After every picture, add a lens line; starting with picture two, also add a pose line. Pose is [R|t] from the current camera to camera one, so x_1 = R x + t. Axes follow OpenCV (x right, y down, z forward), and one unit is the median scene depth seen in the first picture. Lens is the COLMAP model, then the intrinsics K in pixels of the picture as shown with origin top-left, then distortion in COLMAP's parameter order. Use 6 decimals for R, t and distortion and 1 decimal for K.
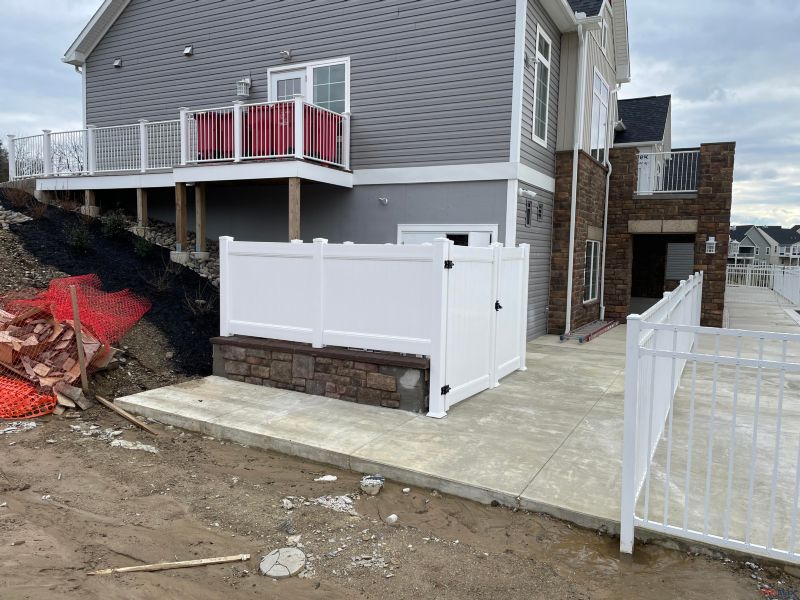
lens RADIAL K [[606.3, 0, 404.0], [0, 606.3, 284.4], [0, 0, 1]] dist [0.069974, -0.058004]
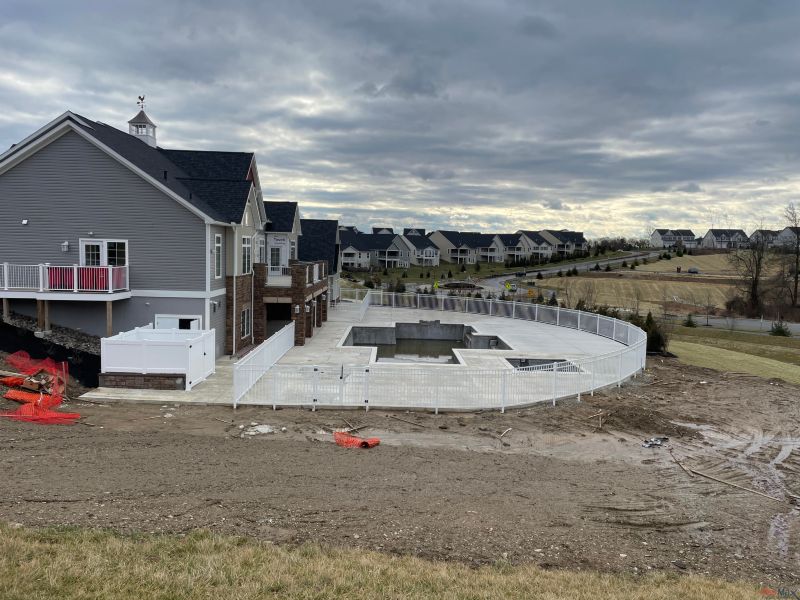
lens RADIAL K [[606.3, 0, 406.9], [0, 606.3, 296.9], [0, 0, 1]] dist [0.069974, -0.058004]
pose [[0.877988, -0.038749, 0.477111, -0.279234], [0.020723, 0.998861, 0.042989, -0.247790], [-0.478233, -0.027857, 0.877791, -1.491274]]
